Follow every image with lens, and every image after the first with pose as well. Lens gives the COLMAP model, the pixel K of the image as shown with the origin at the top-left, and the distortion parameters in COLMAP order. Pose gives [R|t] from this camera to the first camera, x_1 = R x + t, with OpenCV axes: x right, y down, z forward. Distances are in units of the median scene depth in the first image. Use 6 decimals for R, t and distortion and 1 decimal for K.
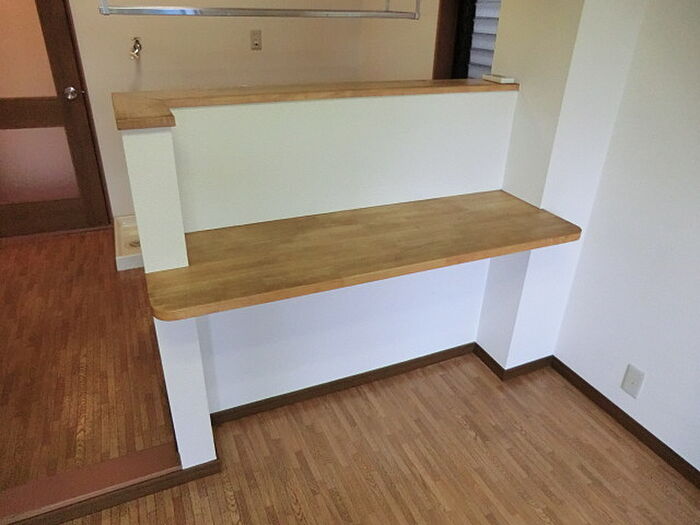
lens RADIAL K [[501.2, 0, 351.5], [0, 501.2, 259.7], [0, 0, 1]] dist [-0.106915, 0.125846]
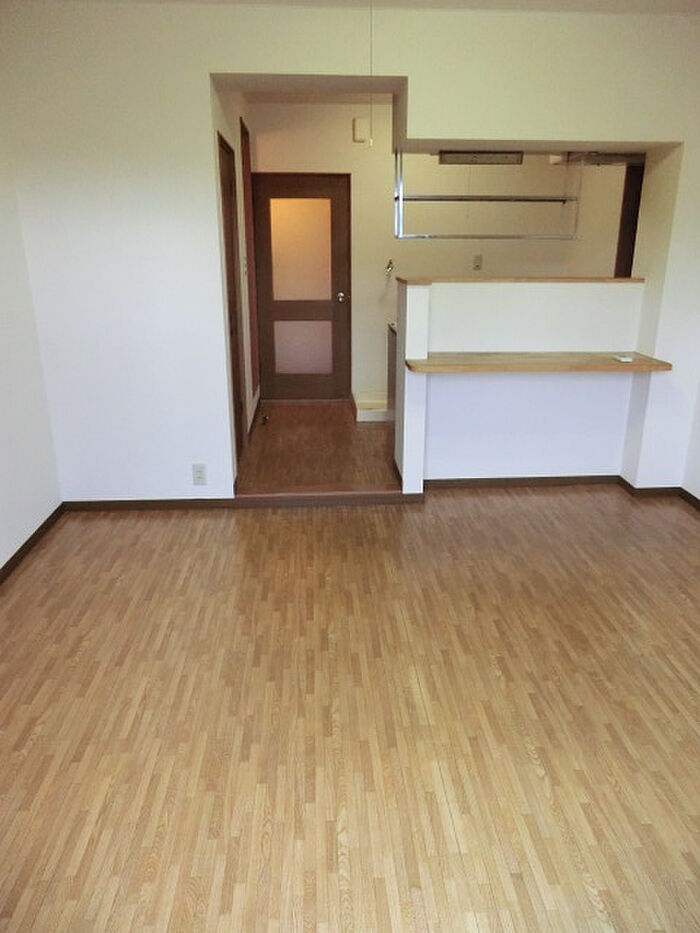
lens RADIAL K [[668.1, 0, 351.9], [0, 668.1, 462.4], [0, 0, 1]] dist [-0.096555, 0.117861]
pose [[0.934362, 0.089060, -0.345015, 0.226308], [-0.142435, 0.980890, -0.132539, 0.552756], [0.326618, 0.172981, 0.929192, -1.002647]]
